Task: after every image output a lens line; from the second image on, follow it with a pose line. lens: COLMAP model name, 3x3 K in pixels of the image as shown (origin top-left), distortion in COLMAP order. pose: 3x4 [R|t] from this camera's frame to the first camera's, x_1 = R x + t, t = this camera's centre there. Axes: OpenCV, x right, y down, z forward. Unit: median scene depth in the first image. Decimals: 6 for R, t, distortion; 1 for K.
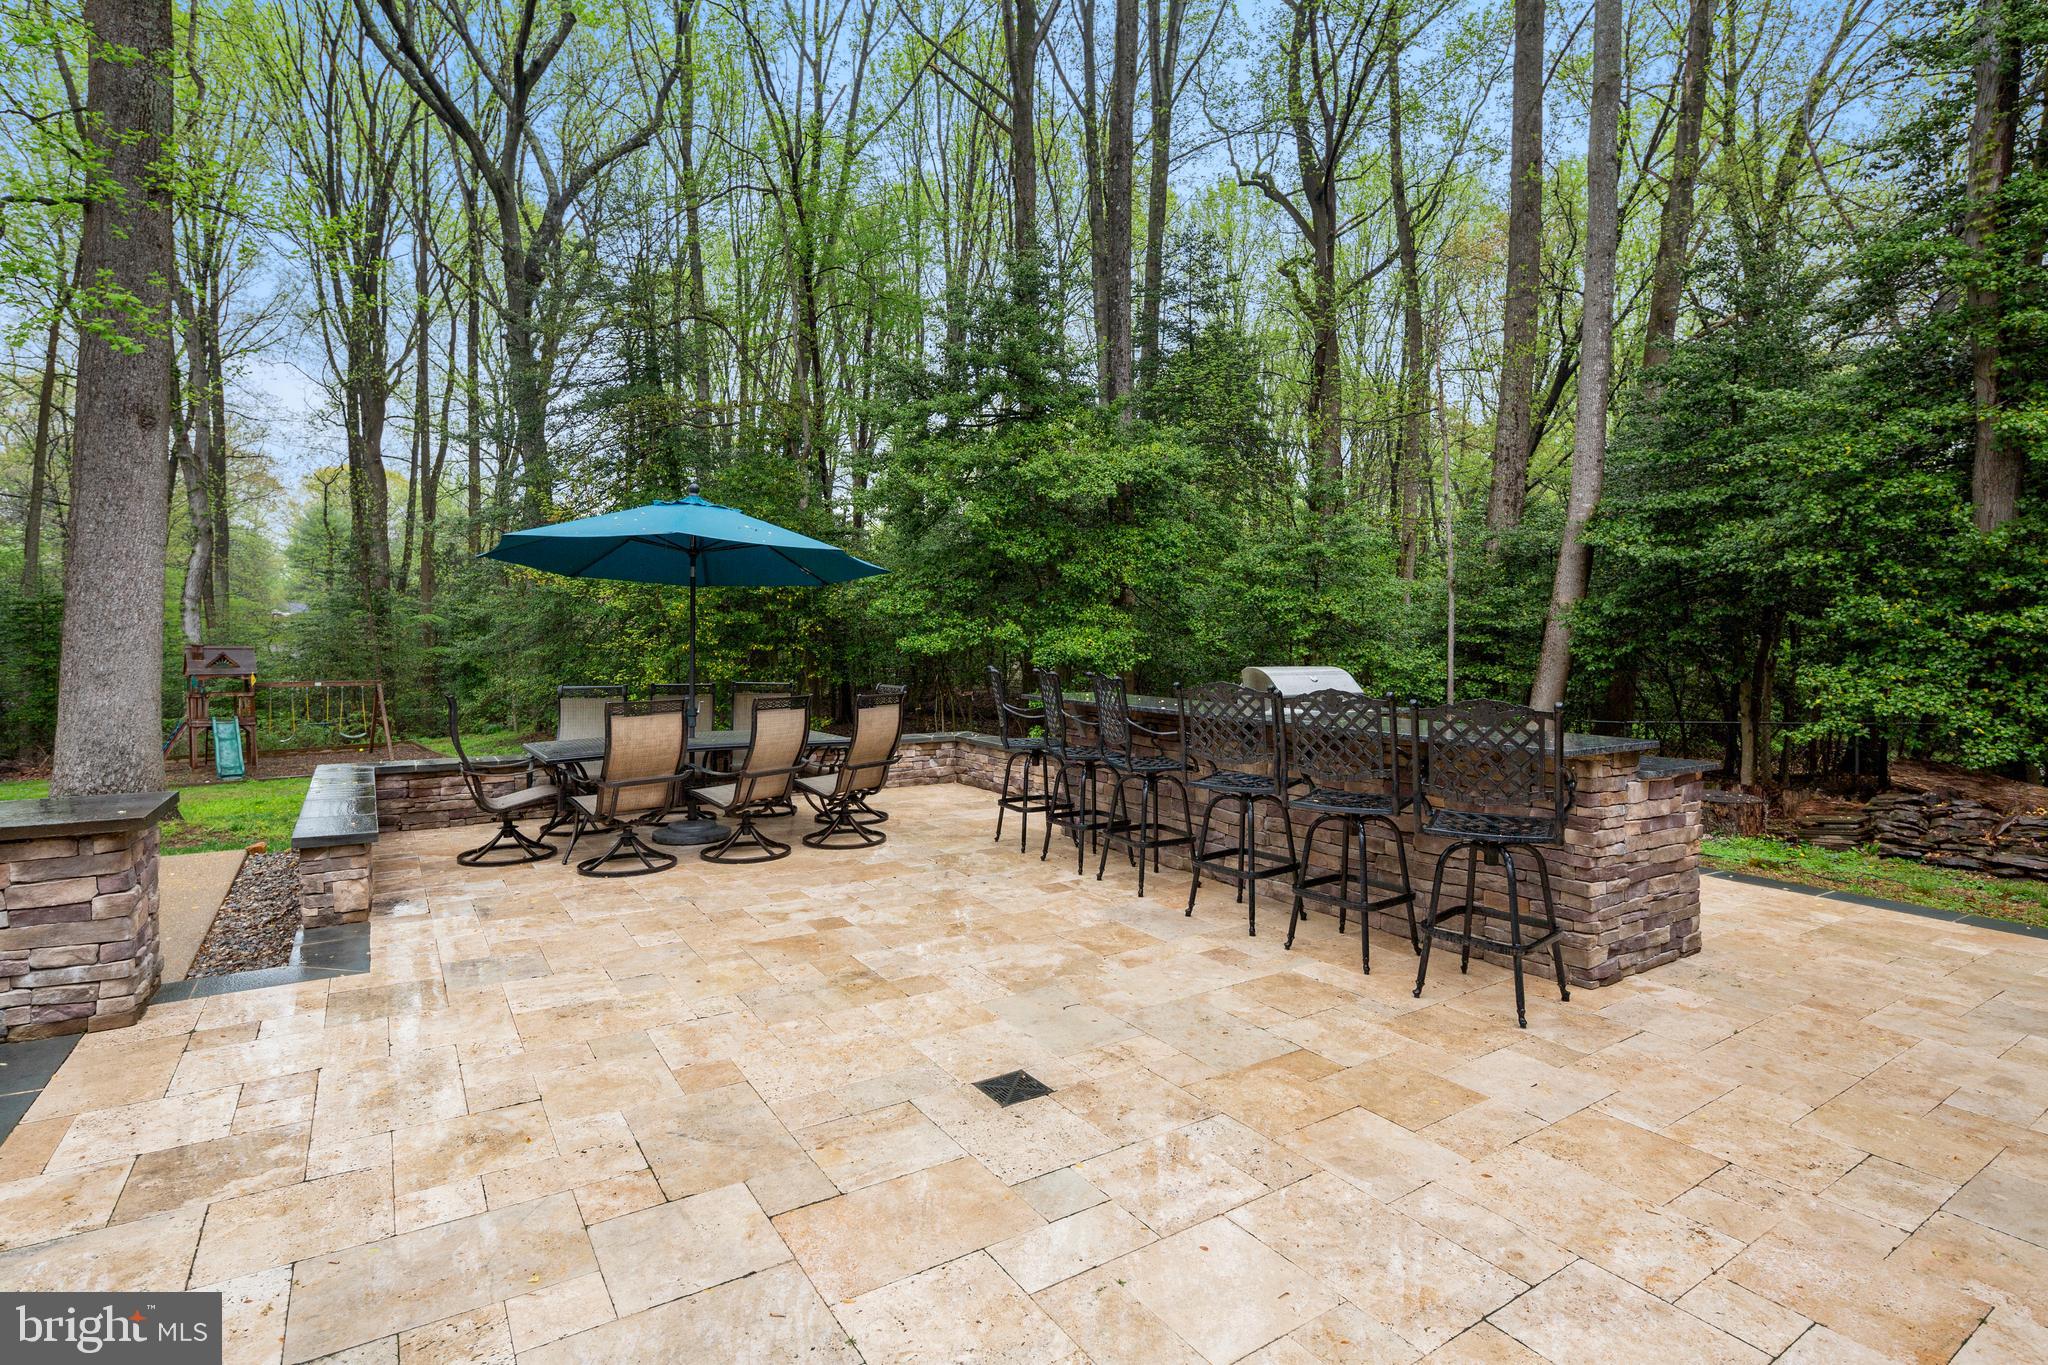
lens RADIAL K [[1004.9, 0, 1016.1], [0, 1004.9, 672.4], [0, 0, 1]] dist [-0.001558, -0.000395]
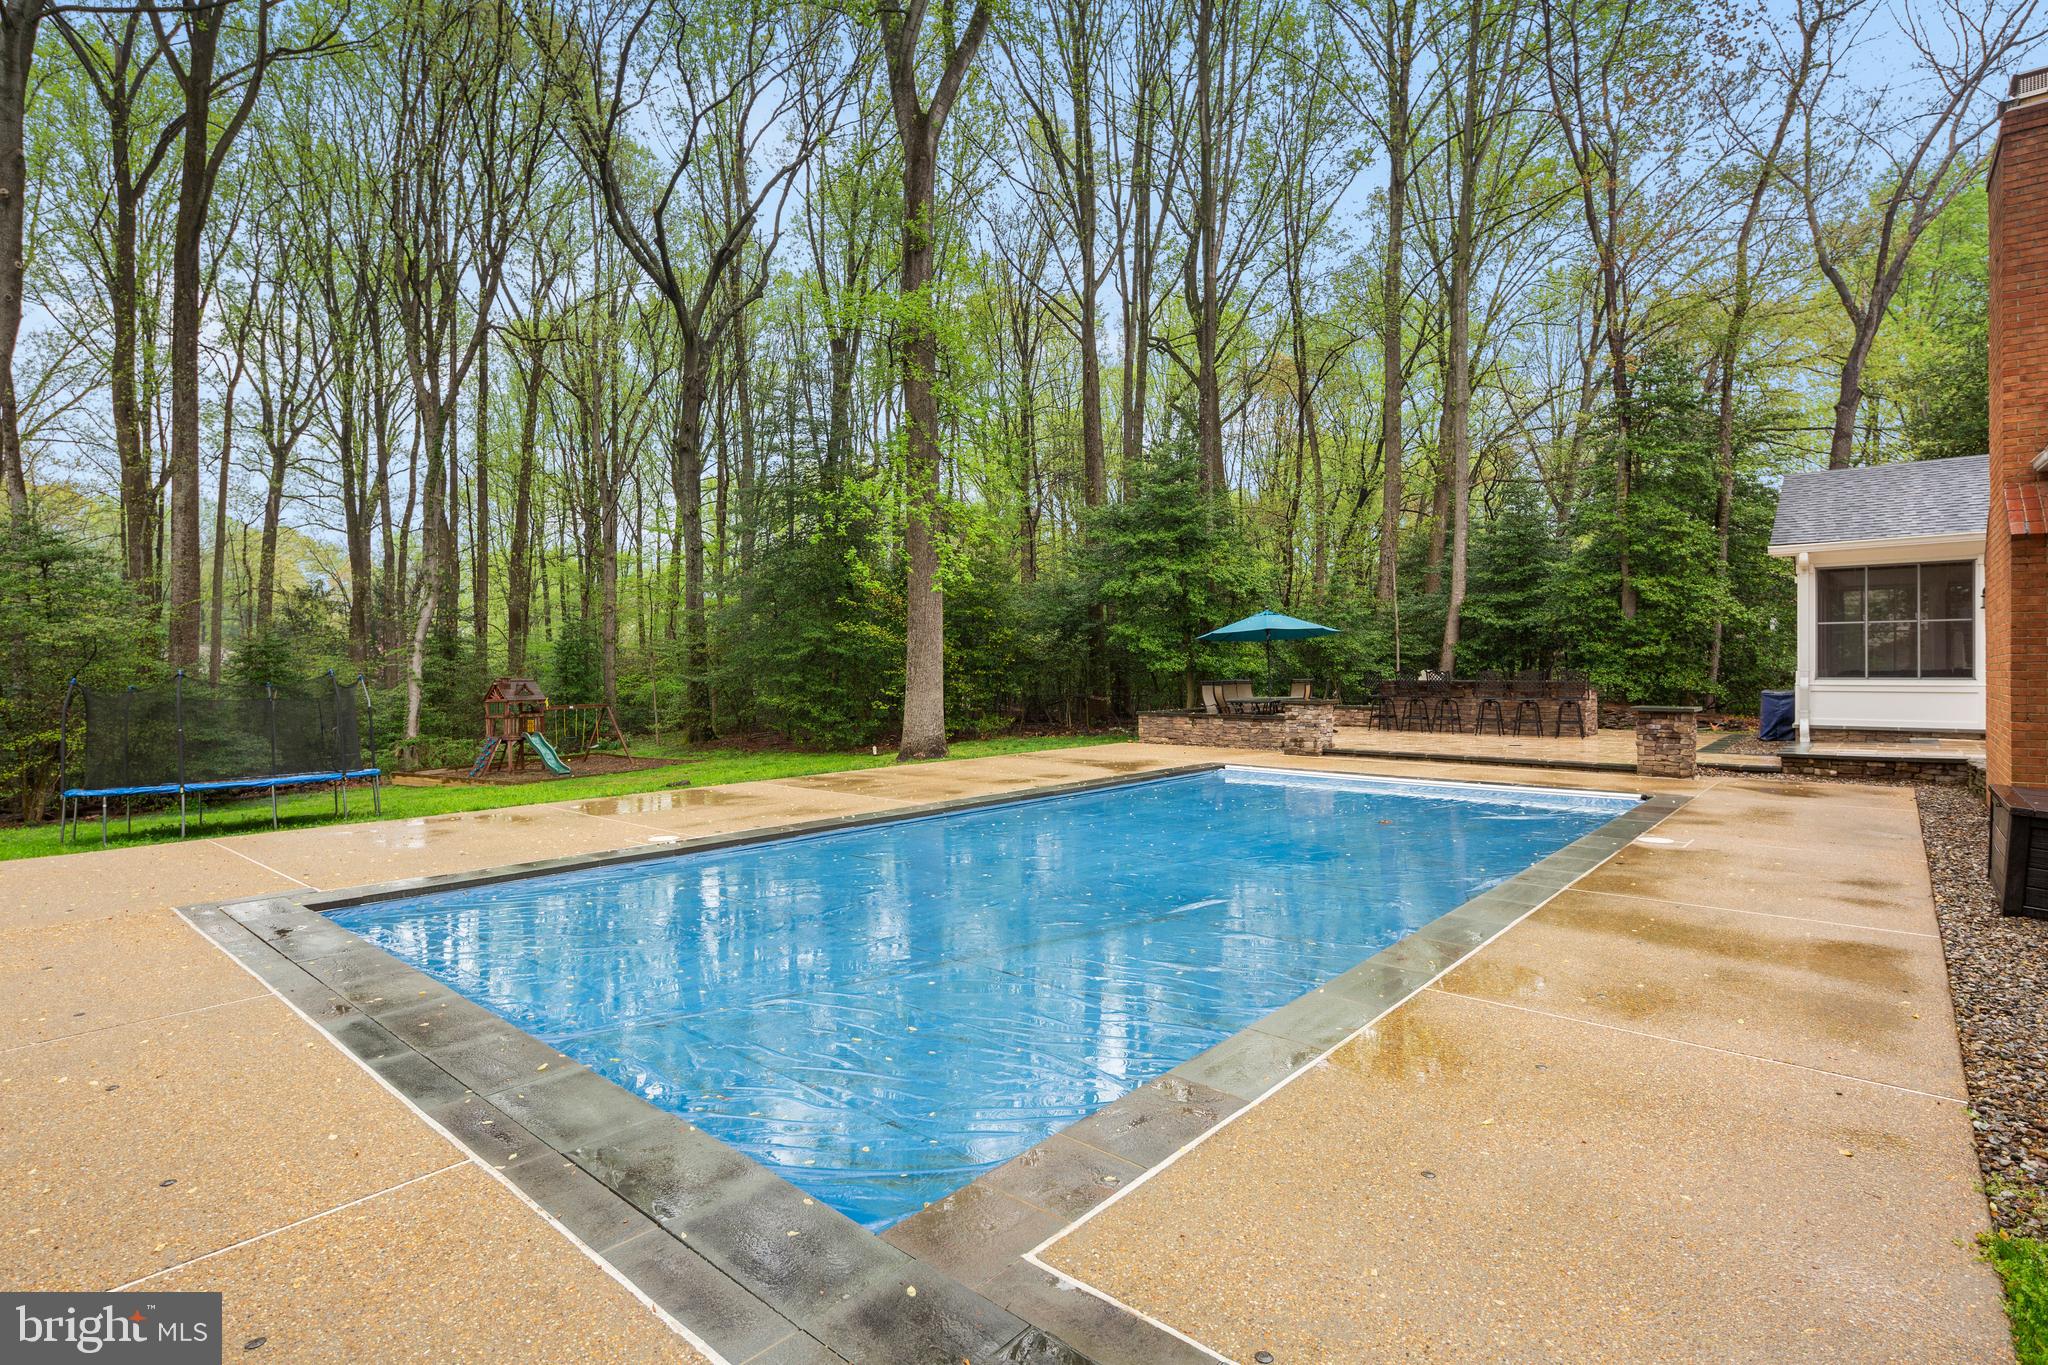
lens RADIAL K [[1004.9, 0, 974.8], [0, 1004.9, 664.5], [0, 0, 1]] dist [-0.001558, -0.000395]
pose [[0.966818, 0.002108, 0.255457, -1.430418], [0.007059, 0.999364, -0.034964, 0.066319], [-0.255368, 0.035607, 0.966188, -1.174783]]
